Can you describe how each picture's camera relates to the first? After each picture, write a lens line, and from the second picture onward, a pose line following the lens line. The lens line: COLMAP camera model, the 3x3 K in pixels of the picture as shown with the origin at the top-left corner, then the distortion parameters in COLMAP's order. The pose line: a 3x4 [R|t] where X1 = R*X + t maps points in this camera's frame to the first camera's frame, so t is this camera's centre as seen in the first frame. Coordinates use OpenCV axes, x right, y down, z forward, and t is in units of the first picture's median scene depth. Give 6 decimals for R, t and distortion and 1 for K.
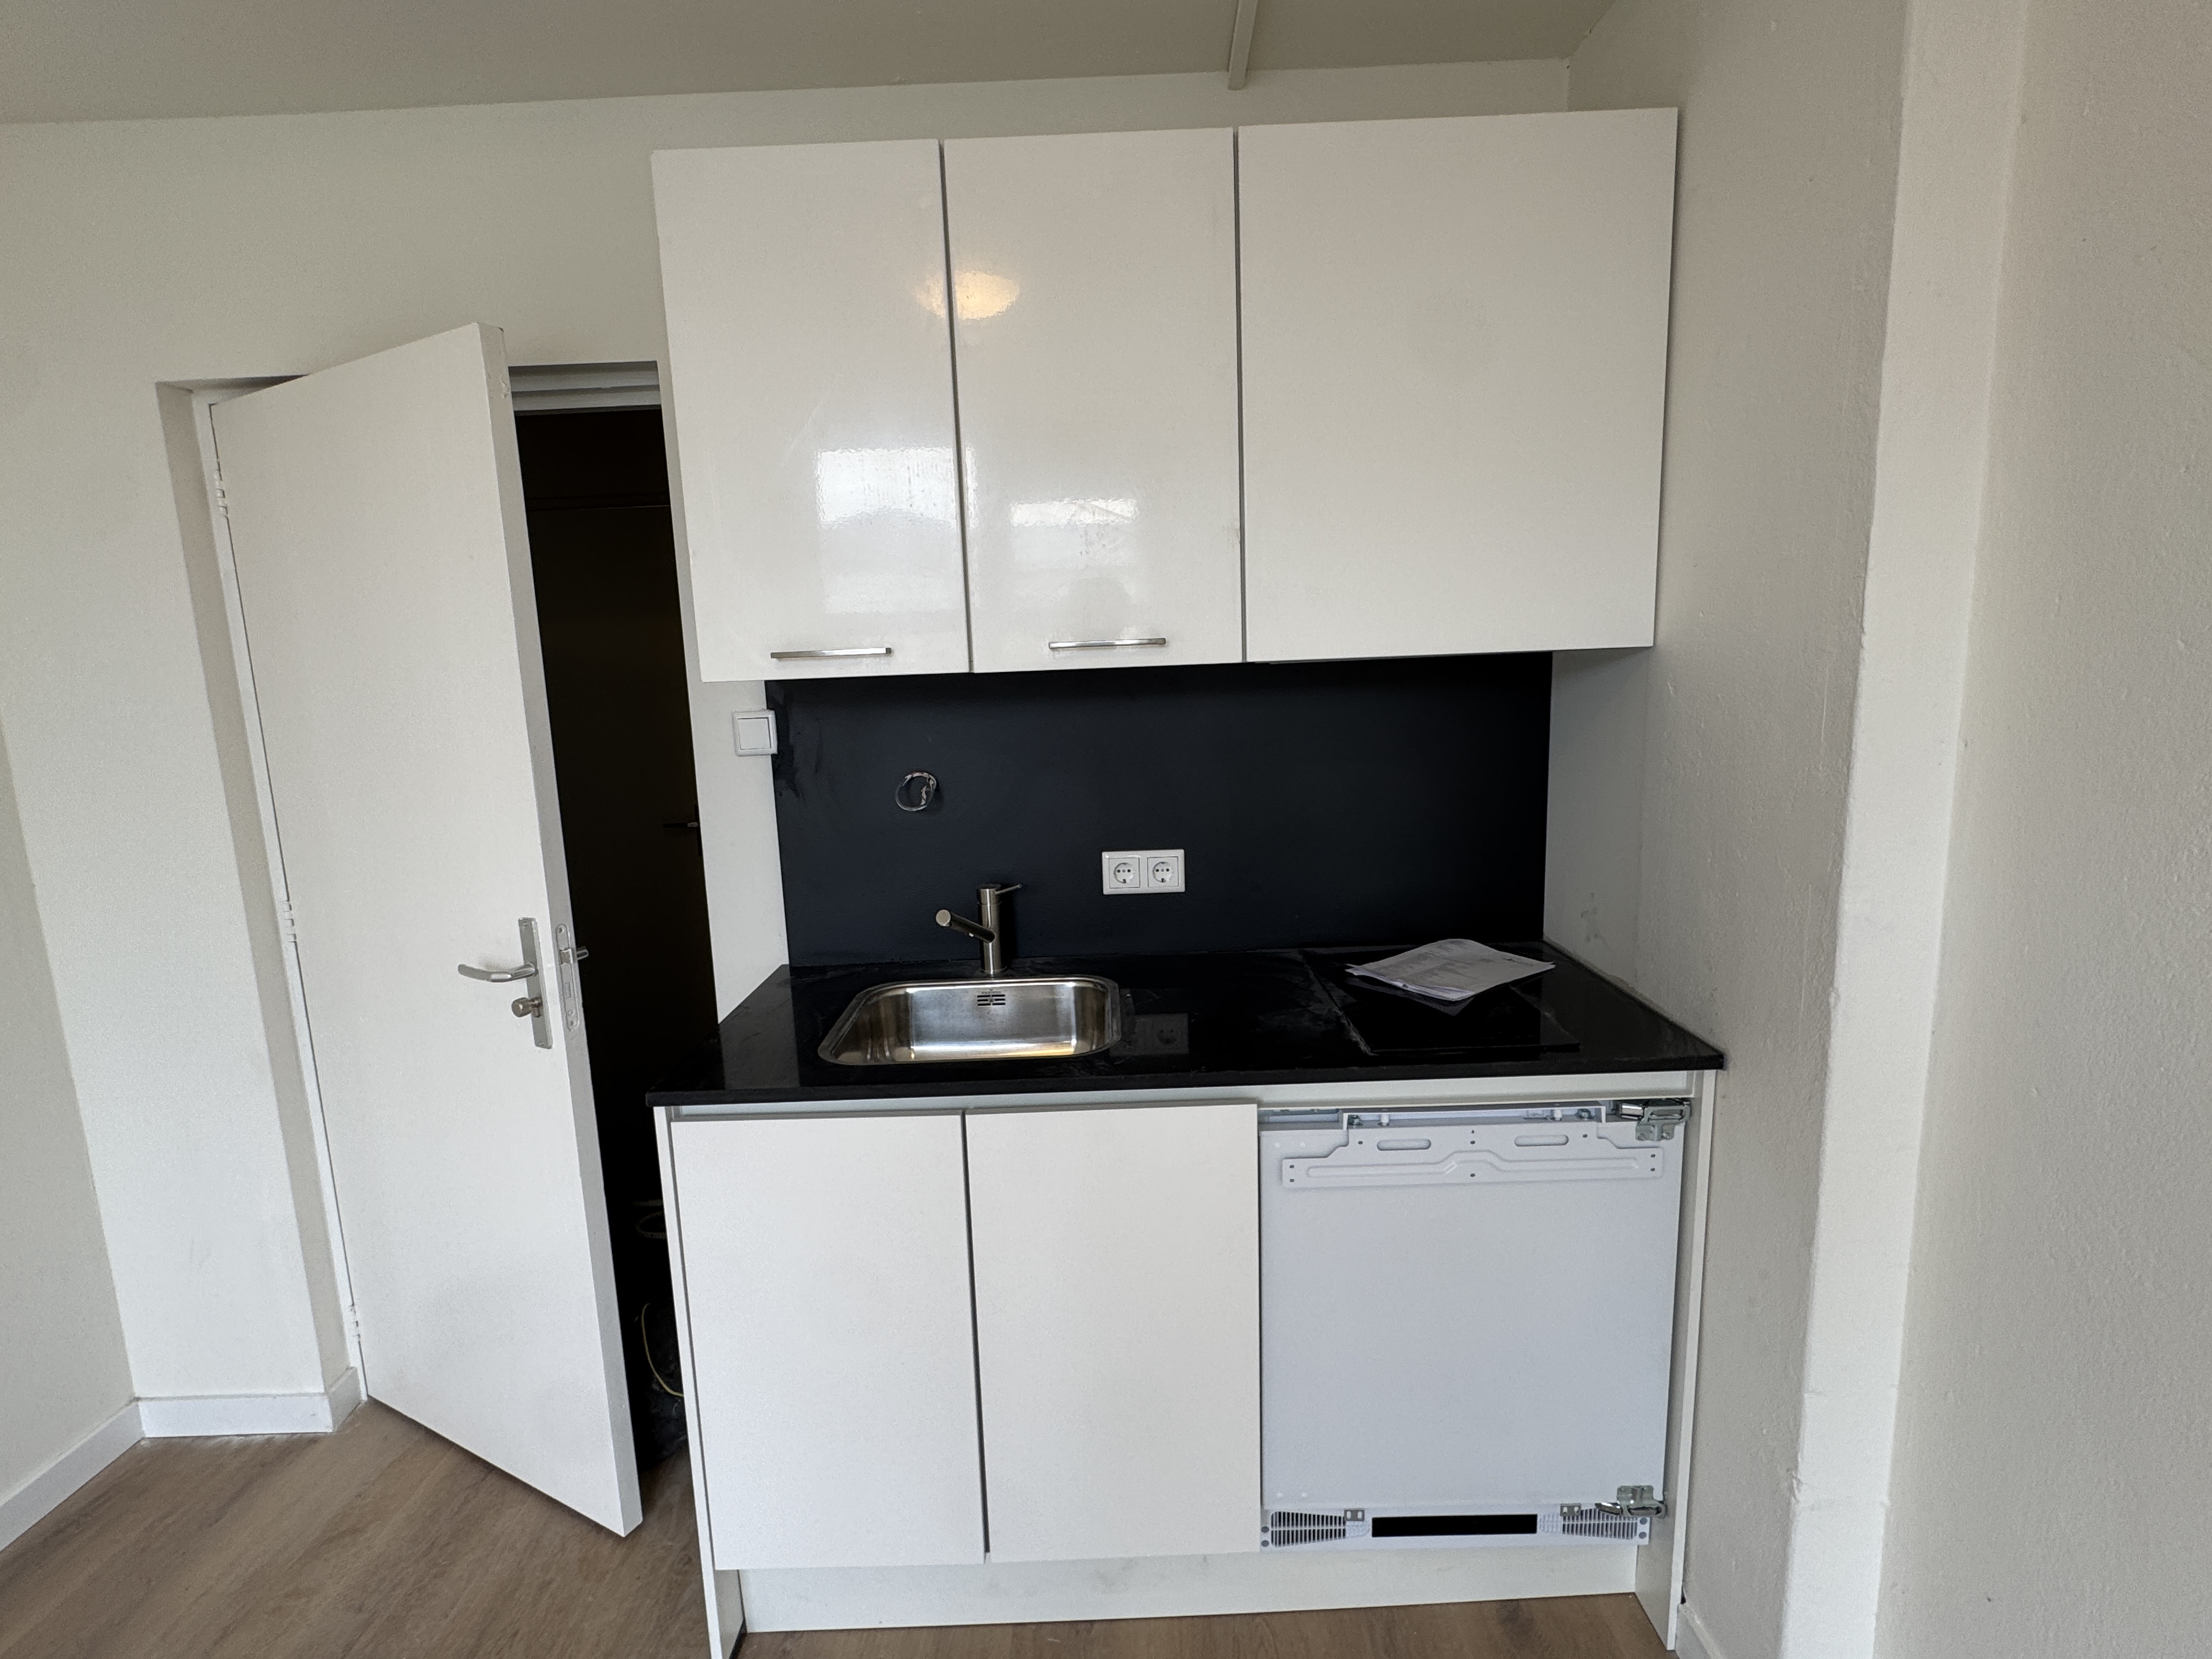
lens RADIAL K [[1039.2, 0, 1106.0], [0, 1039.2, 829.5], [0, 0, 1]] dist [-0.004109, -0.000793]
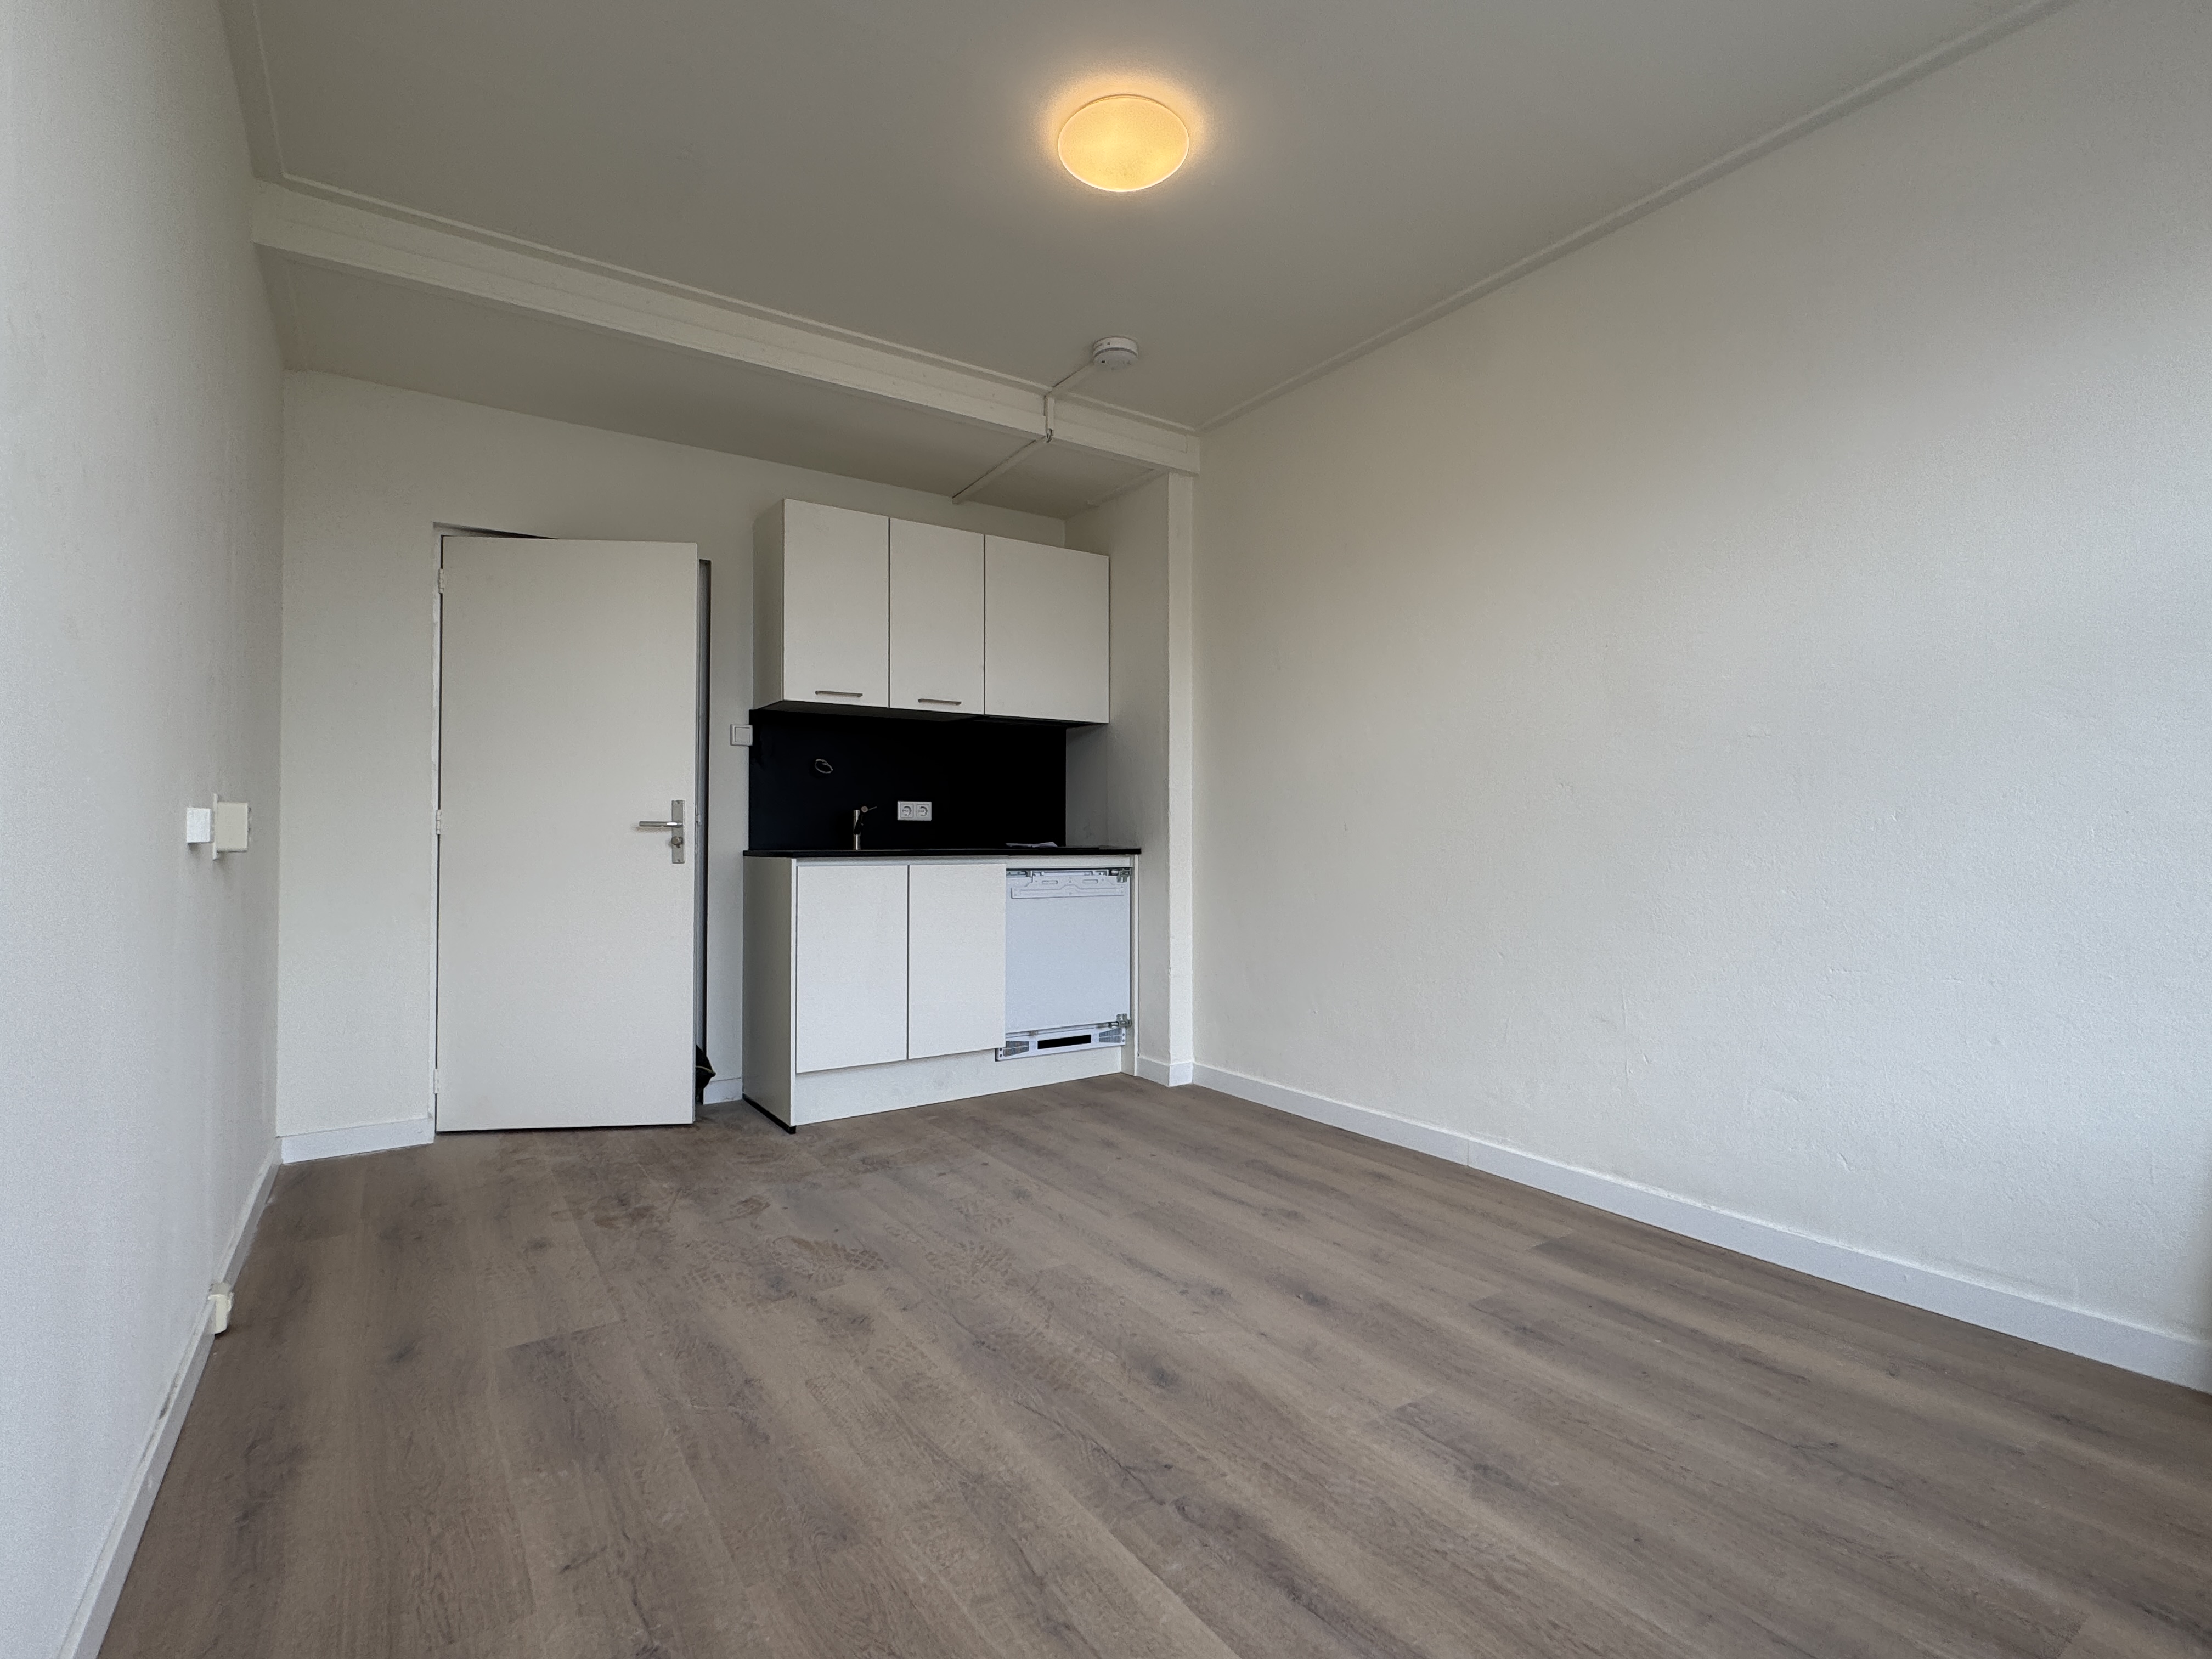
lens RADIAL K [[1039.2, 0, 1106.0], [0, 1039.2, 829.5], [0, 0, 1]] dist [-0.004109, -0.000793]
pose [[0.826926, 0.039135, 0.560947, -1.072255], [0.061177, 0.985392, -0.158932, 0.563012], [-0.558973, 0.165742, 0.812452, -1.282469]]
